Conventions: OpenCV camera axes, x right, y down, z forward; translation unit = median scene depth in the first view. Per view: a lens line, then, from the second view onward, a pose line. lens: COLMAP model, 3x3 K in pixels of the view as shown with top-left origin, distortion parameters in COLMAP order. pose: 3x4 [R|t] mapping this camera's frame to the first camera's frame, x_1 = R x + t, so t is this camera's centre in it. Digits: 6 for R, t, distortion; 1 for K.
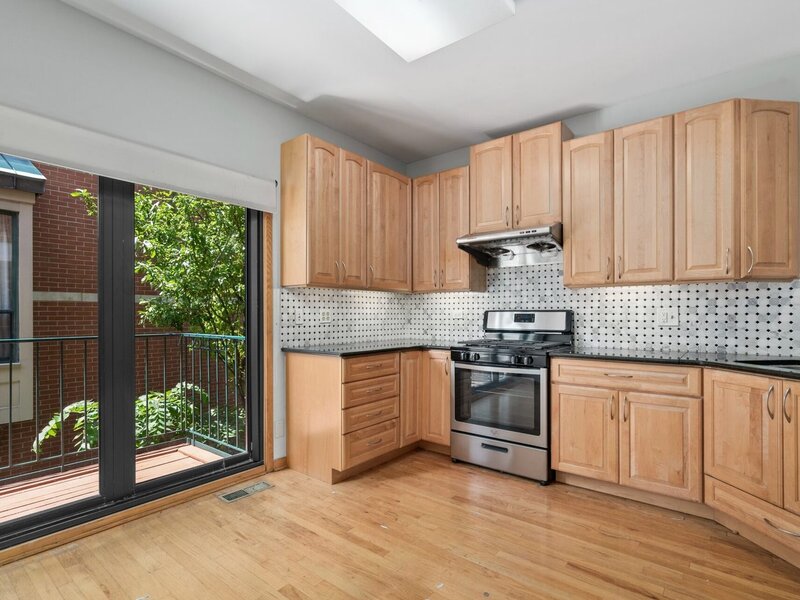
lens RADIAL K [[417.1, 0, 400.2], [0, 417.1, 314.6], [0, 0, 1]] dist [0.001206, 0.000613]
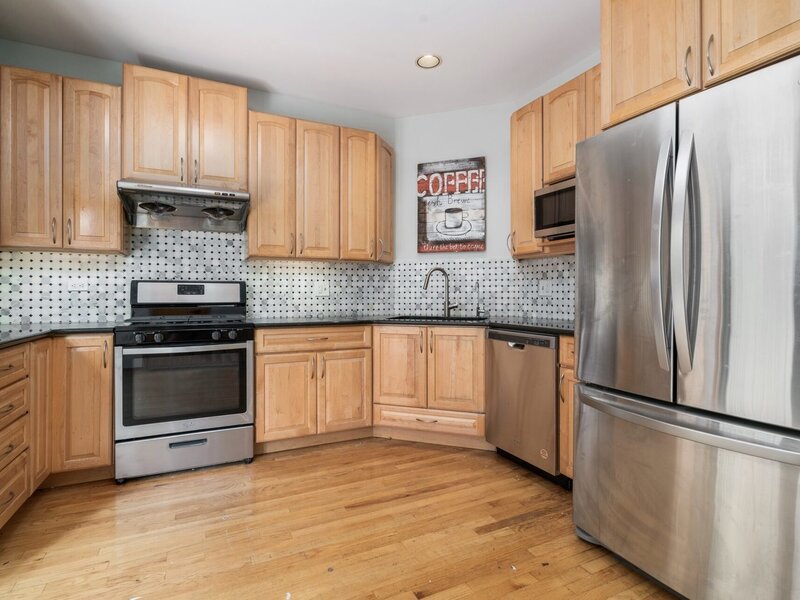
lens RADIAL K [[415.1, 0, 400.3], [0, 415.1, 294.6], [0, 0, 1]] dist [-0.005033, 0.000425]
pose [[0.436501, -0.001656, 0.899702, -0.341977], [0.001346, 0.999998, 0.001187, 0.020824], [-0.899703, 0.000692, 0.436503, 0.258242]]
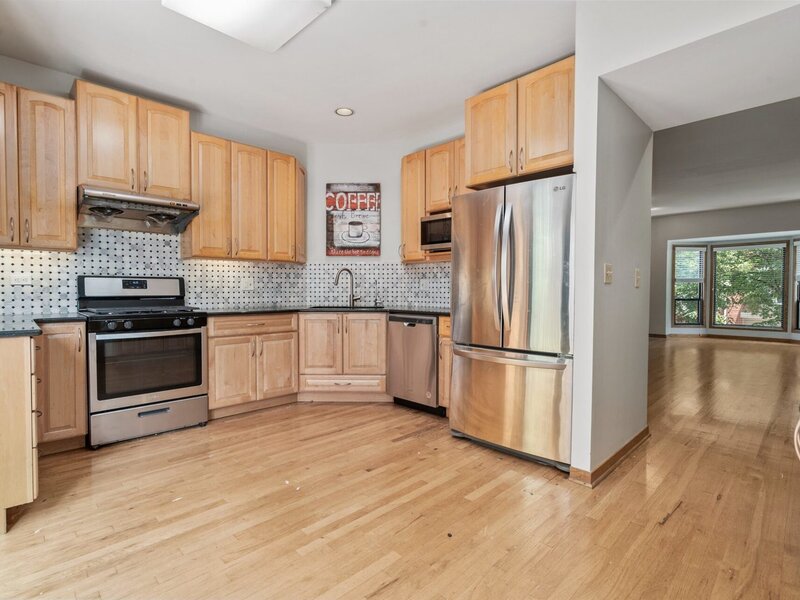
lens RADIAL K [[412.4, 0, 400.0], [0, 412.4, 300.0], [0, 0, 1]] dist [0.001156, 0.000792]
pose [[0.122910, -0.025804, 0.992082, -0.694590], [-0.001648, 0.999655, 0.026205, 0.021463], [-0.992416, -0.004856, 0.122825, 0.293849]]
